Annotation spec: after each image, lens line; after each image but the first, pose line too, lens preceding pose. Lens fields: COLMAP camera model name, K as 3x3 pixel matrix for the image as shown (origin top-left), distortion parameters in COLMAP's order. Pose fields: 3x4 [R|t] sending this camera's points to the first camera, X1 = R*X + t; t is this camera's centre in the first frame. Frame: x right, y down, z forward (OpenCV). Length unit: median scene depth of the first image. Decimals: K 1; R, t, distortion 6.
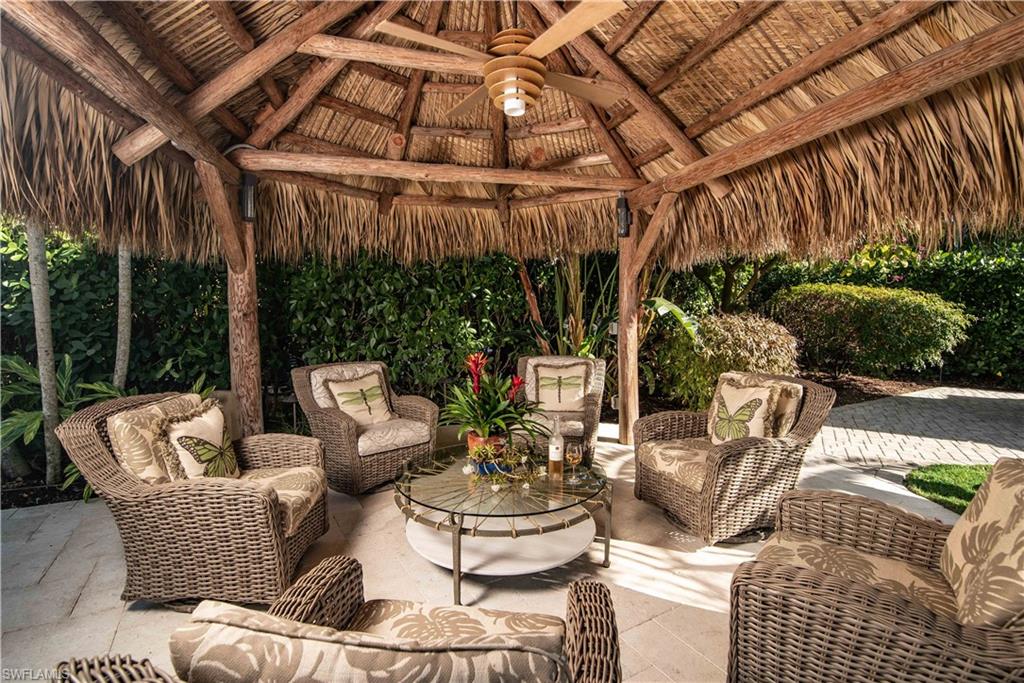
lens RADIAL K [[509.6, 0, 512.0], [0, 509.6, 341.5], [0, 0, 1]] dist [-0.021112, 0.000143]
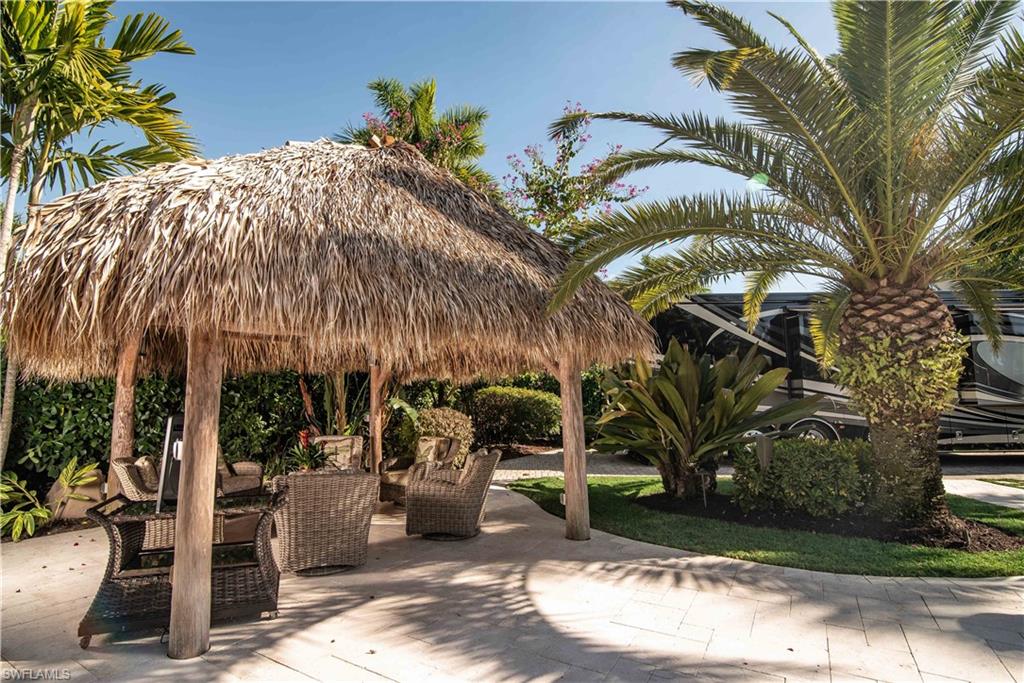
lens RADIAL K [[509.6, 0, 512.0], [0, 509.6, 341.5], [0, 0, 1]] dist [-0.021112, 0.000143]
pose [[0.885723, 0.040740, 0.462422, -0.147318], [0.042912, 0.984690, -0.168947, 0.027259], [-0.462226, 0.169484, 0.870415, -0.657505]]
